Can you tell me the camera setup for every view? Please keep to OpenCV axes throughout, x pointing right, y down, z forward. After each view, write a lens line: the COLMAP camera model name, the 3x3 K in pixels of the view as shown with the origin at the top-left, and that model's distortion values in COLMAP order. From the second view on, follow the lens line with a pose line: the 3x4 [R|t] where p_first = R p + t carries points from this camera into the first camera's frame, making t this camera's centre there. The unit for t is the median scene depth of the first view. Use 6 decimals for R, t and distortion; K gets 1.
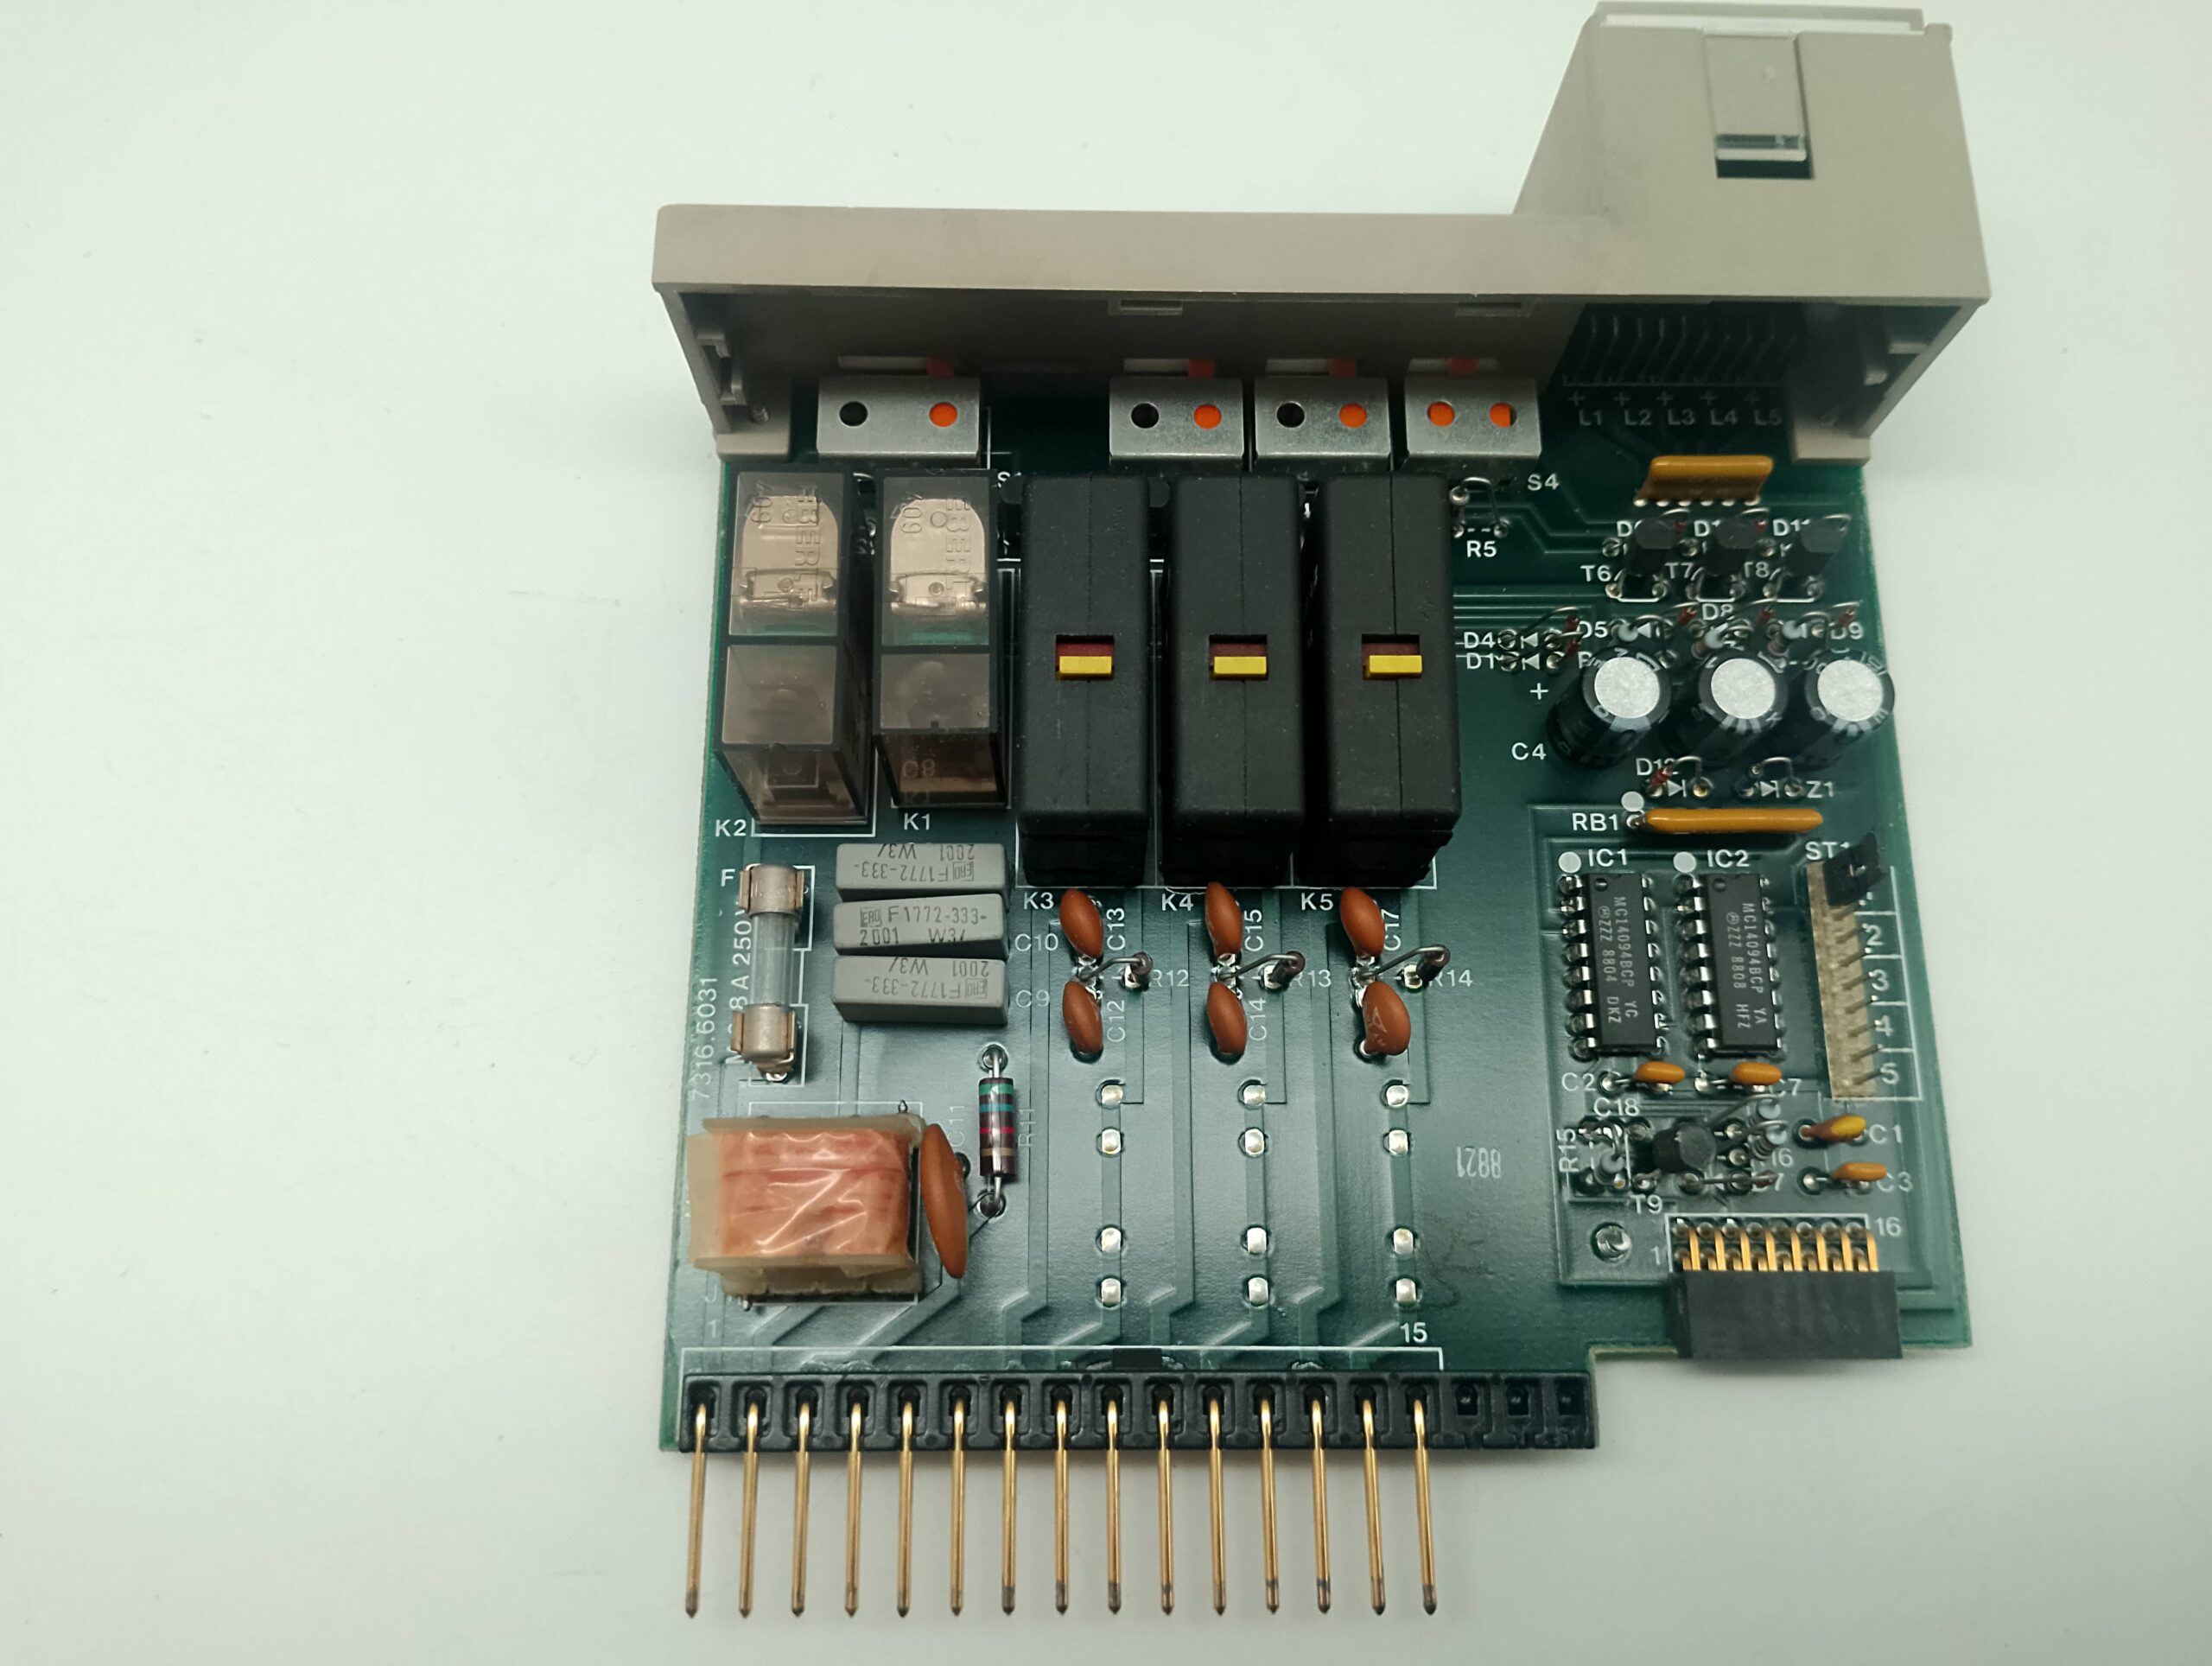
lens RADIAL K [[1878.0, 0, 1131.5], [0, 1878.0, 827.7], [0, 0, 1]] dist [0.180945, -0.408801]
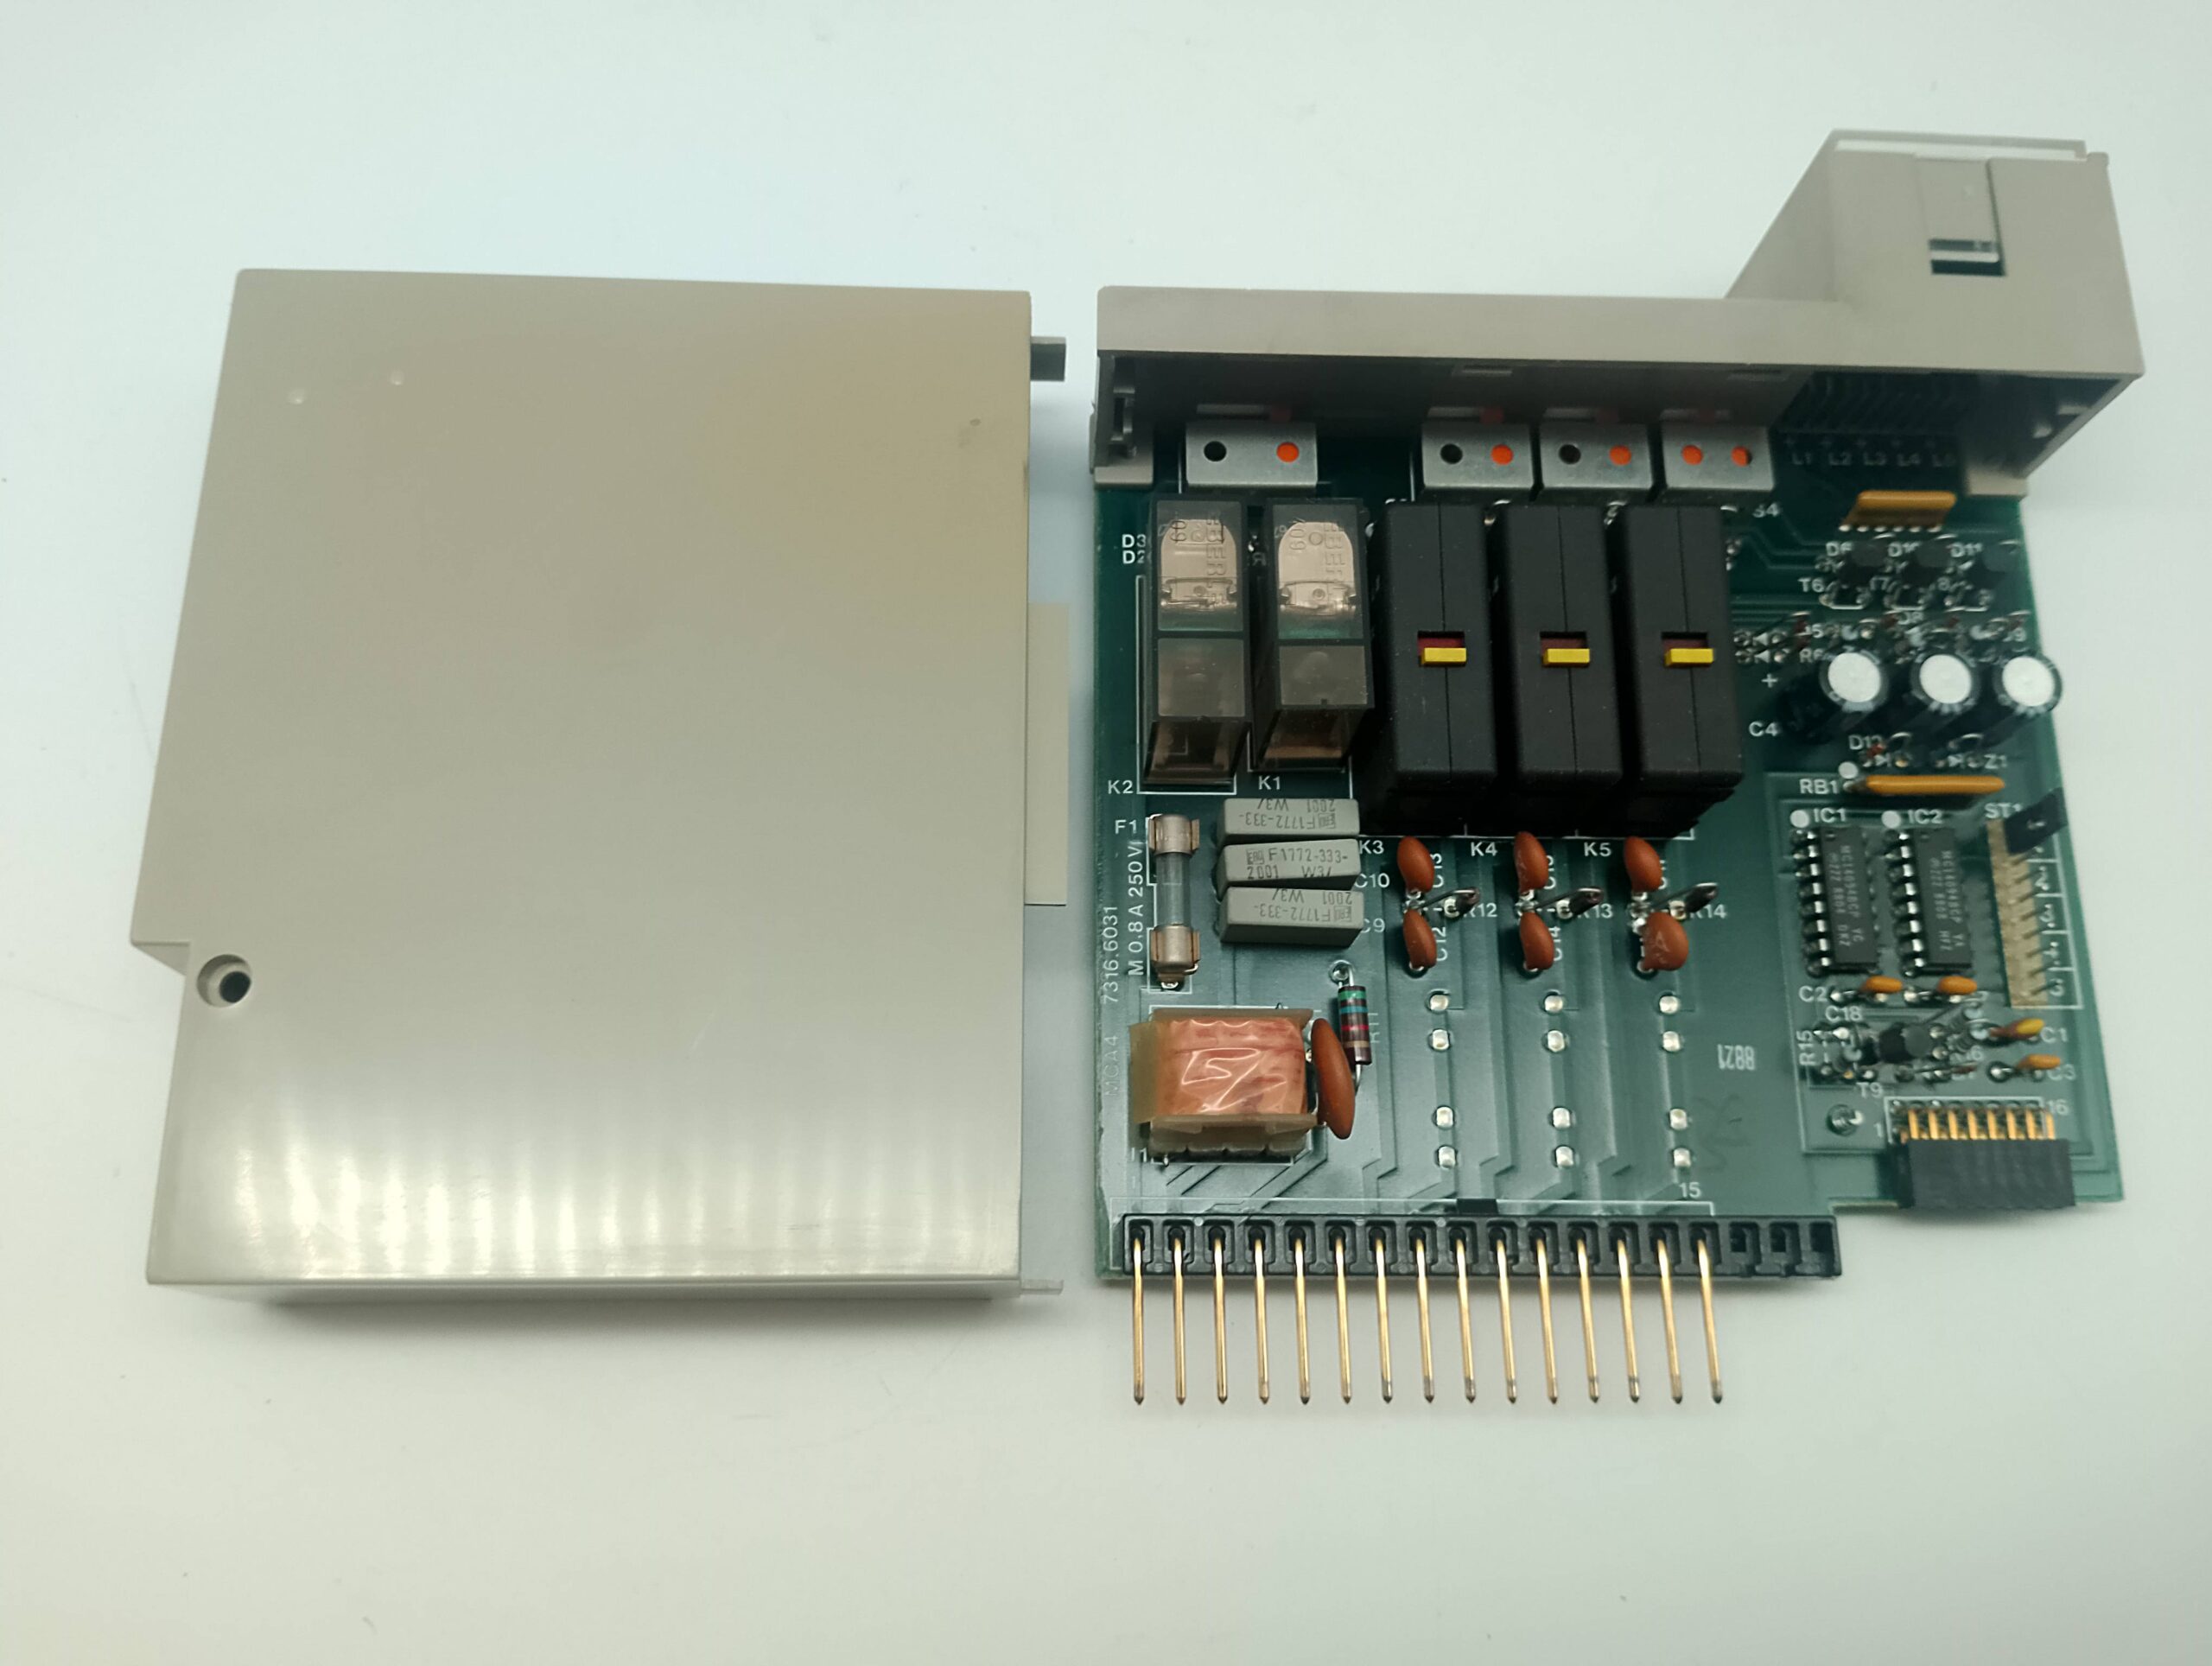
lens RADIAL K [[1918.2, 0, 1106.0], [0, 1918.2, 833.0], [0, 0, 1]] dist [0.145372, -0.307257]
pose [[0.999465, 0.006152, 0.032108, -0.269093], [-0.006097, 0.999980, -0.001814, 0.033561], [-0.032119, 0.001617, 0.999483, -0.259187]]
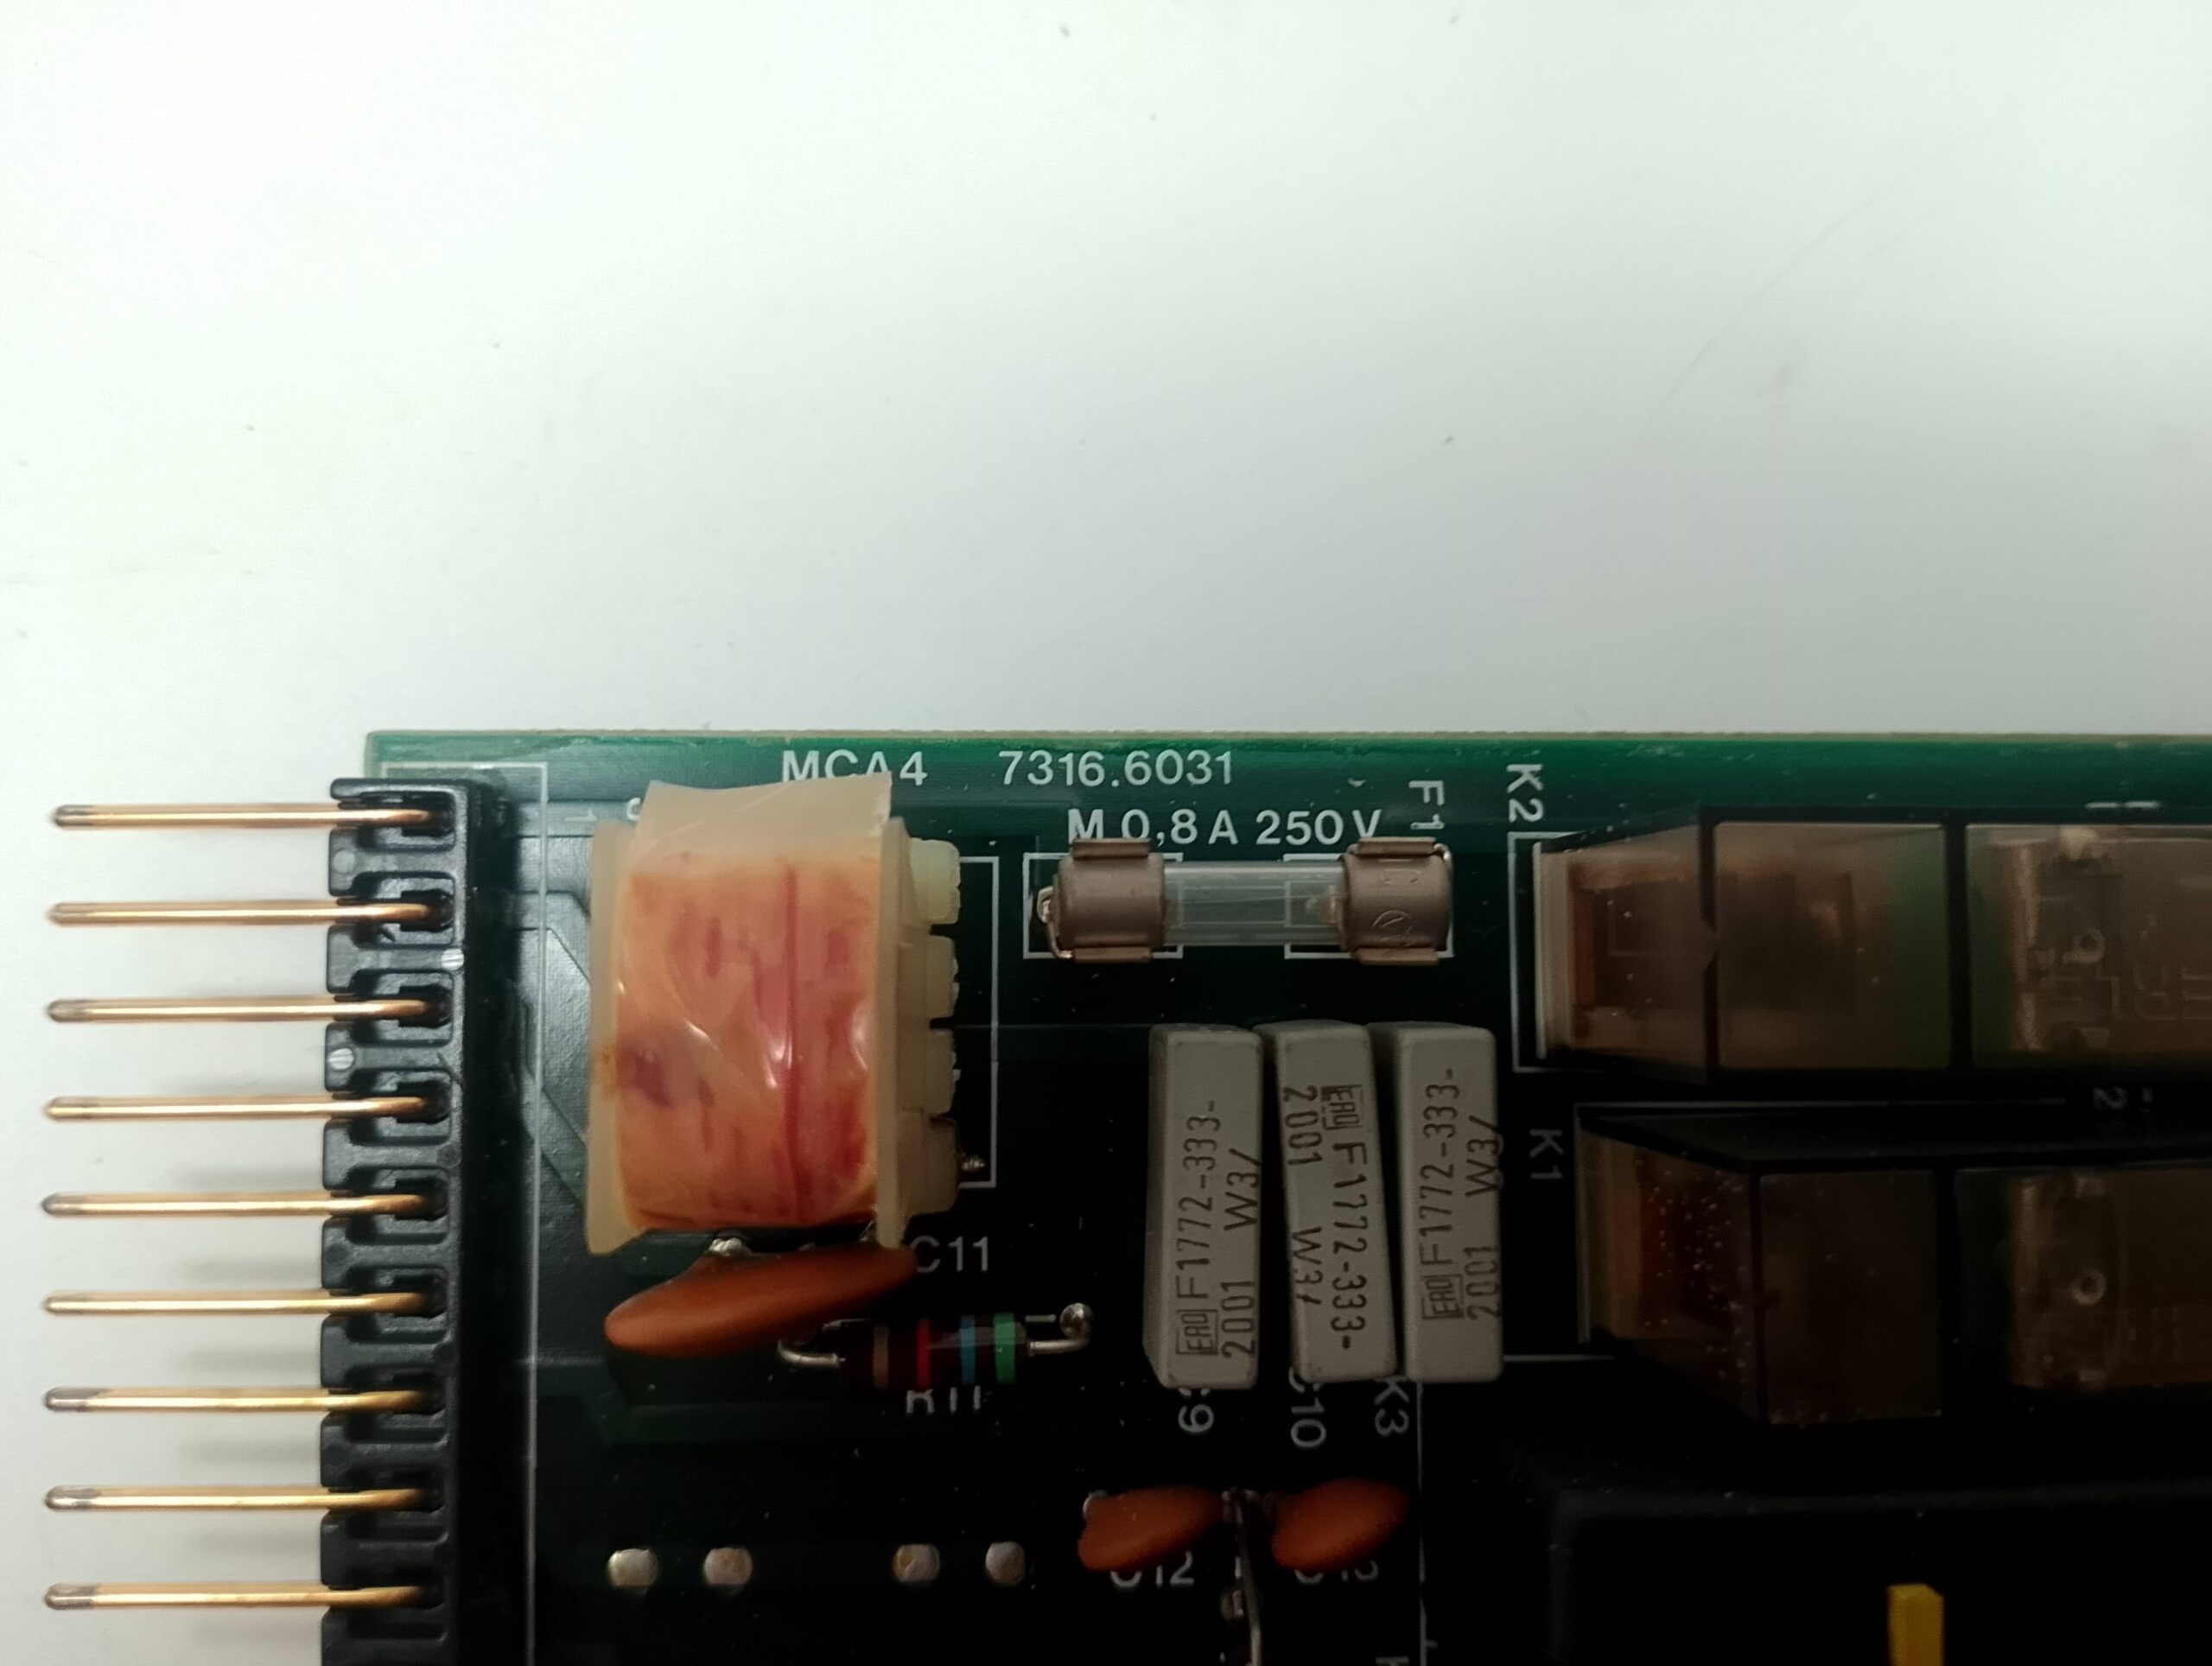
lens RADIAL K [[1918.2, 0, 1106.0], [0, 1918.2, 833.0], [0, 0, 1]] dist [0.145372, -0.307257]
pose [[0.003530, 0.997260, -0.073894, -0.167153], [-0.974359, 0.020054, 0.224104, -0.006277], [0.224972, 0.071208, 0.971760, 0.477080]]
